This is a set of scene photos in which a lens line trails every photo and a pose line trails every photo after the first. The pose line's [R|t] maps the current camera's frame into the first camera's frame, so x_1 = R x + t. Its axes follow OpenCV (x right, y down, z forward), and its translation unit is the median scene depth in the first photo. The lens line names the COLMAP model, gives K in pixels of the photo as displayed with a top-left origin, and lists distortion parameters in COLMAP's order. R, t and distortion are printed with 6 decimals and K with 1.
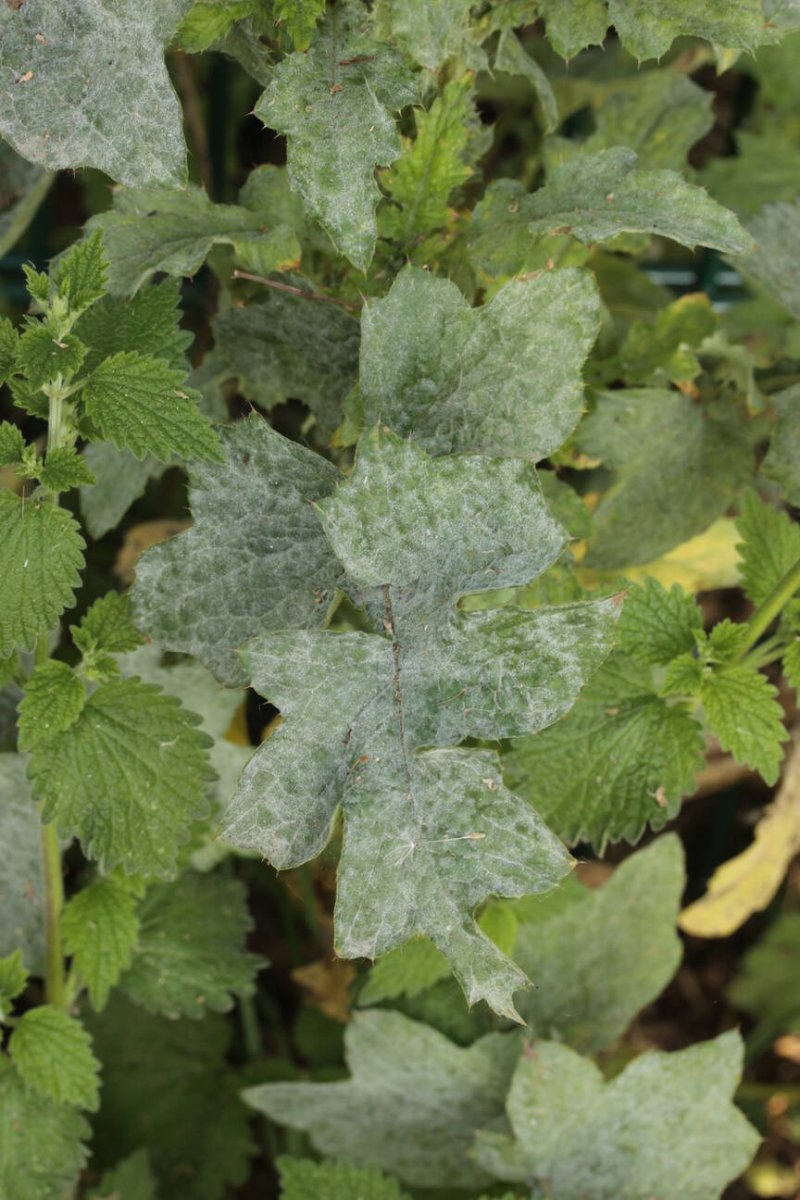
lens RADIAL K [[3591.1, 0, 399.2], [0, 3591.1, 599.6], [0, 0, 1]] dist [-0.143746, 0.000000]
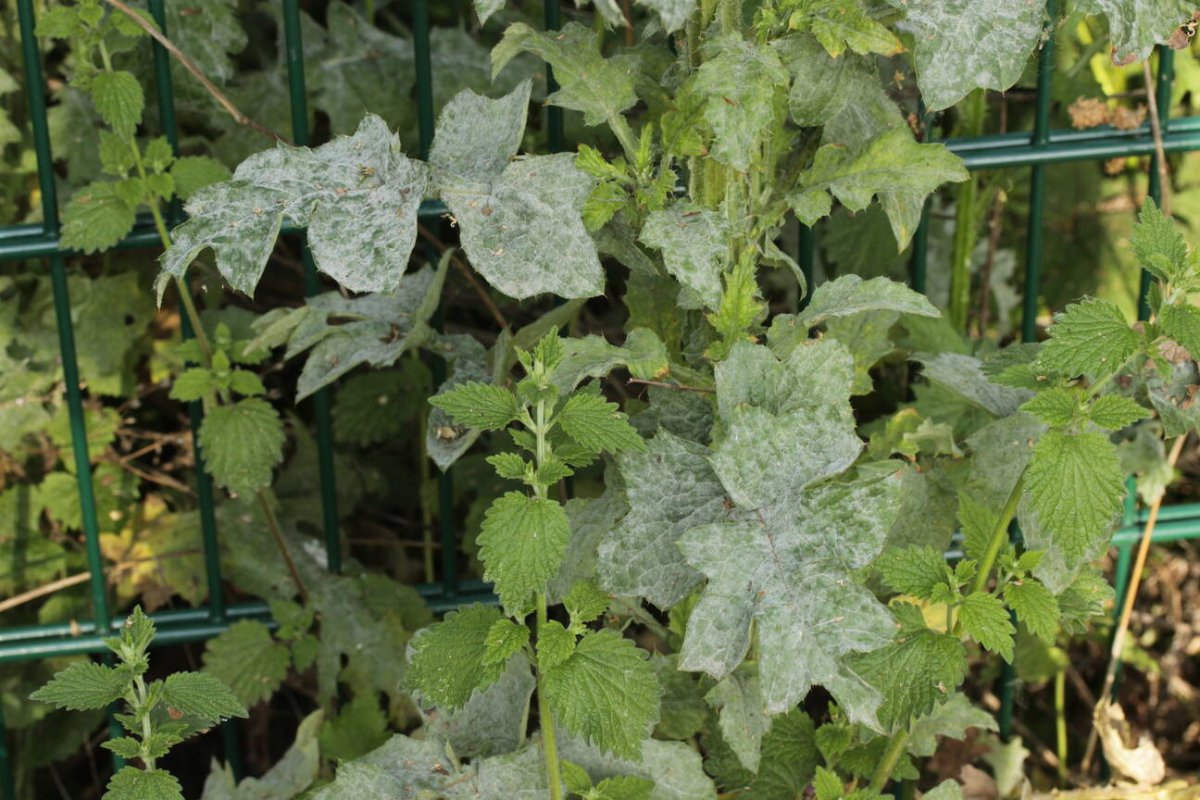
lens RADIAL K [[3591.1, 0, 600.0], [0, 3591.1, 400.0], [0, 0, 1]] dist [-0.143746, 0.000000]
pose [[0.989656, -0.134512, 0.049884, -0.151519], [0.143459, 0.924916, -0.352064, 0.523762], [0.001218, 0.355579, 0.934646, -0.560905]]
